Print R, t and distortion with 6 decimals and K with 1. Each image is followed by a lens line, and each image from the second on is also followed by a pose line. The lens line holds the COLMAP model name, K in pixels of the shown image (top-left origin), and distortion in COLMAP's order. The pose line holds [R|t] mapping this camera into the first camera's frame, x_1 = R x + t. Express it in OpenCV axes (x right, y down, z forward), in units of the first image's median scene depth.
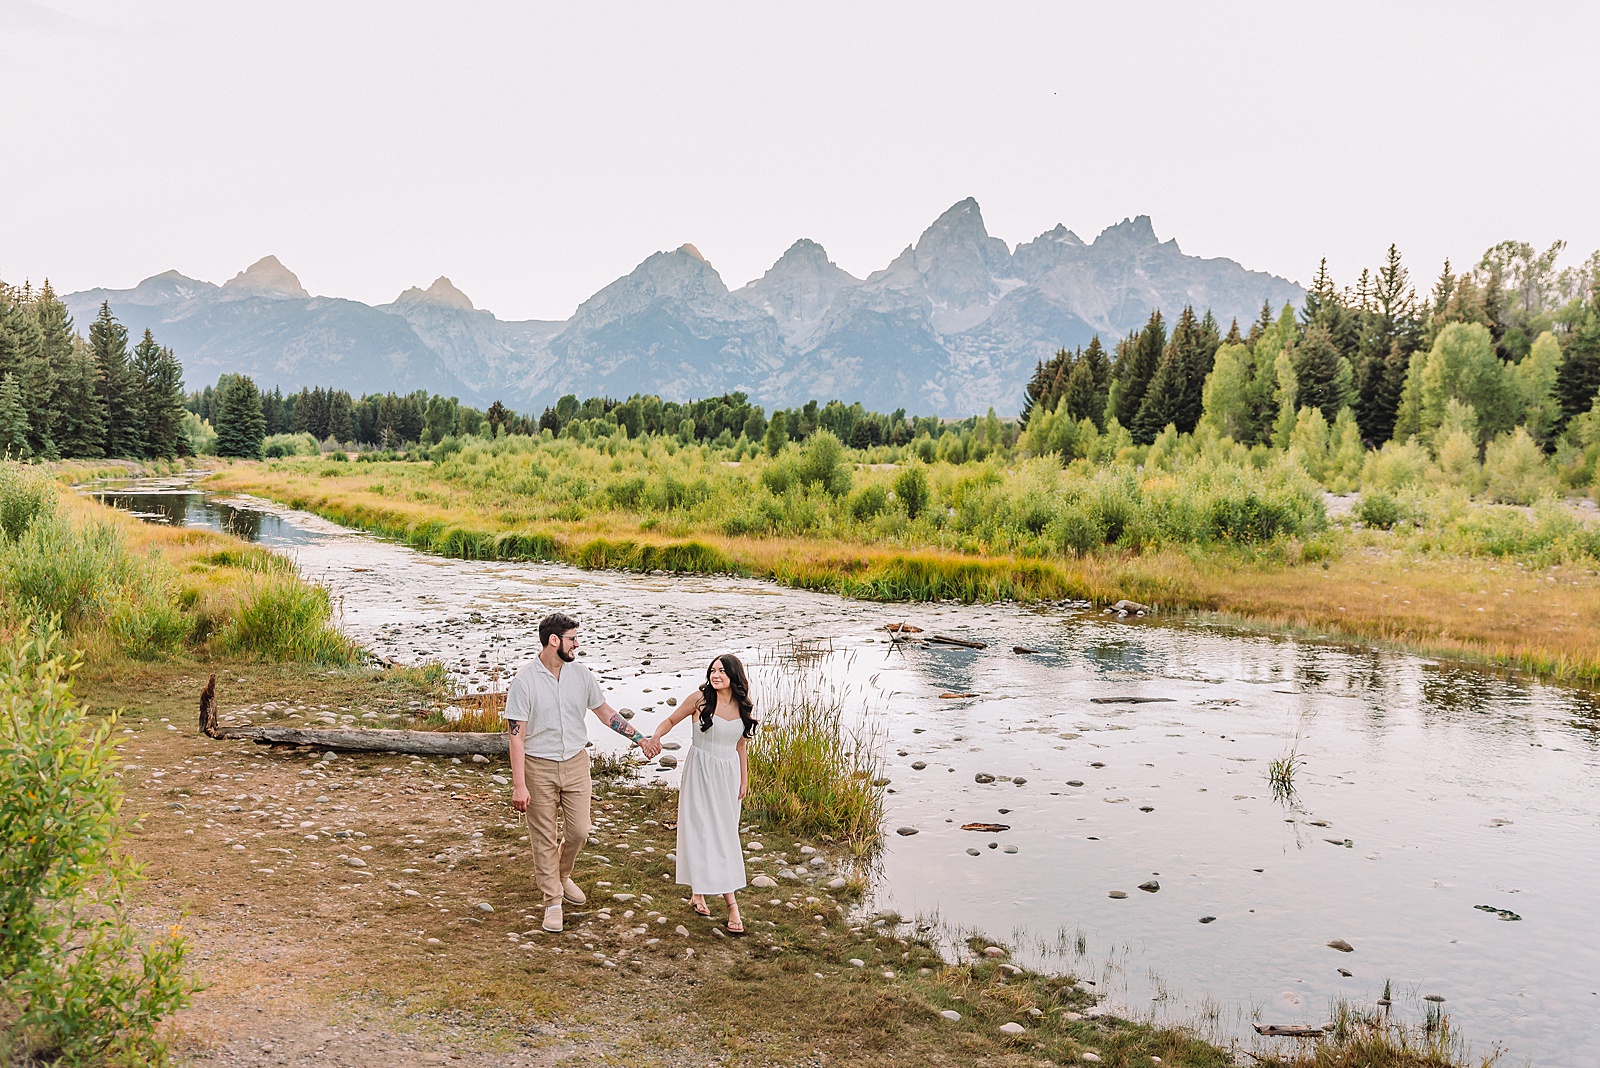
lens RADIAL K [[1248.3, 0, 814.0], [0, 1248.3, 532.9], [0, 0, 1]] dist [0.001498, 0.002913]
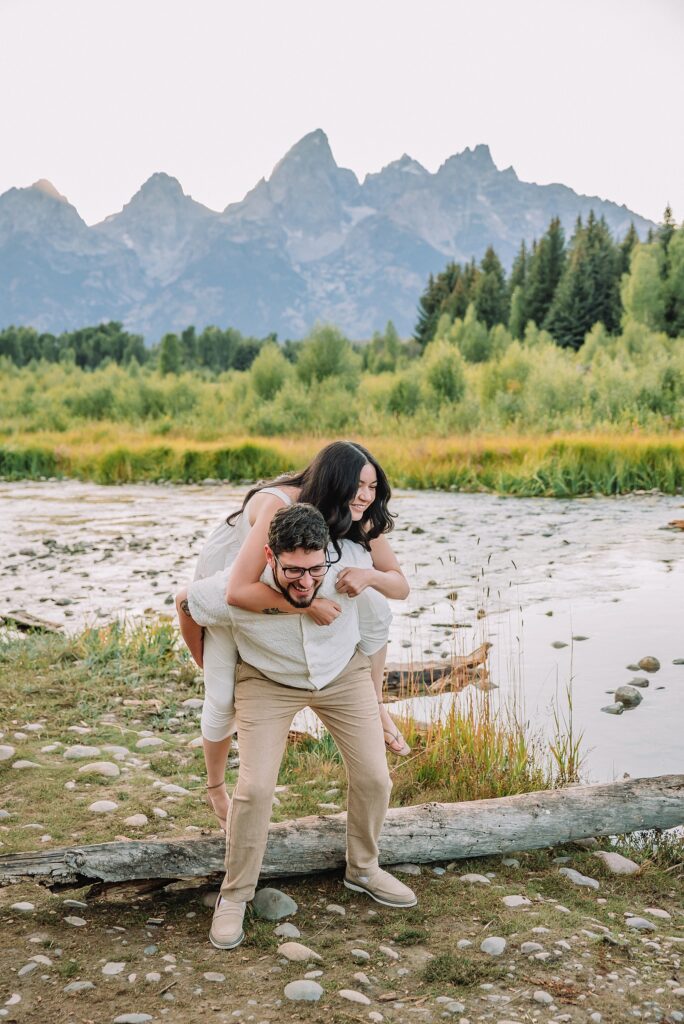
lens RADIAL K [[1193.7, 0, 344.0], [0, 1193.7, 508.9], [0, 0, 1]] dist [-0.006814, 0.011340]
pose [[0.989828, -0.053583, 0.131796, -0.035416], [0.047703, 0.997737, 0.047376, 0.004081], [-0.134036, -0.040607, 0.990144, 0.056673]]
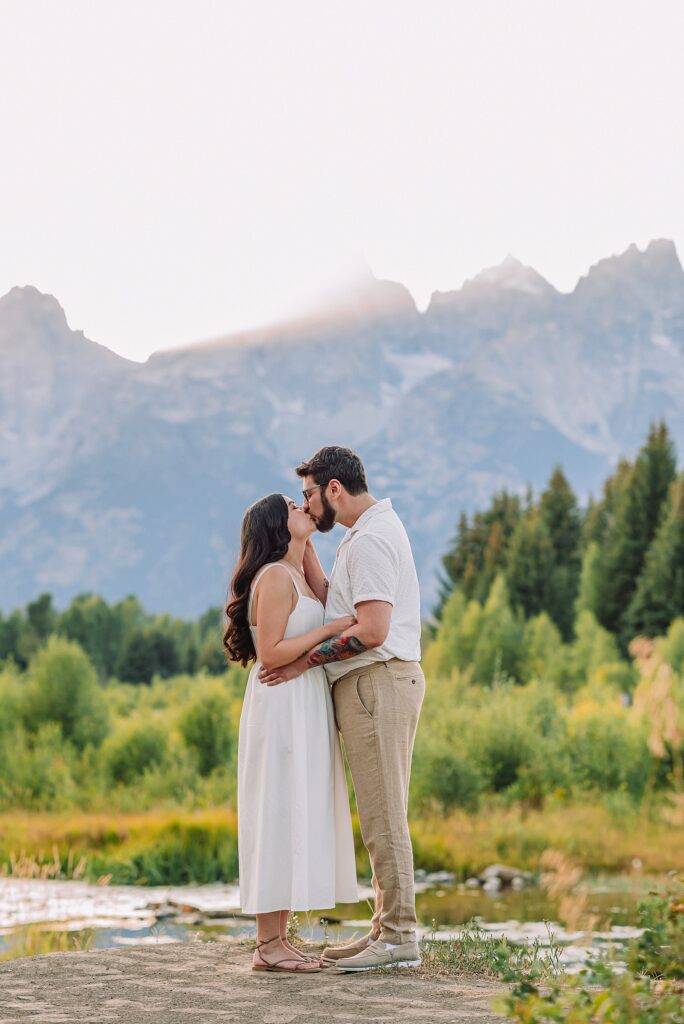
lens RADIAL K [[2464.8, 0, 341.0], [0, 2464.8, 512.7], [0, 0, 1]] dist [-0.057423, -0.413487]
pose [[0.992779, -0.016893, 0.118761, 0.000852], [0.033036, 0.990253, -0.135306, 0.007702], [-0.115317, 0.138252, 0.983661, -0.065637]]
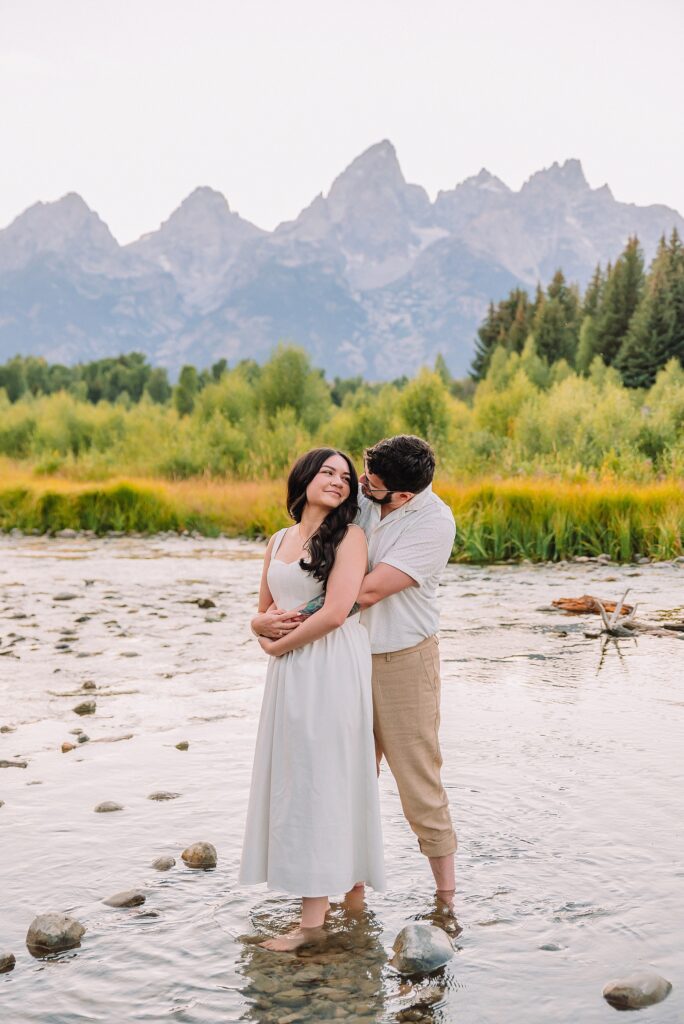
lens RADIAL K [[1384.4, 0, 339.1], [0, 1384.4, 492.6], [0, 0, 1]] dist [-0.011944, -0.027960]
pose [[0.996076, -0.023000, 0.085463, -0.012121], [0.024211, 0.999620, -0.013158, 0.005853], [-0.085128, 0.015175, 0.996254, 0.074565]]
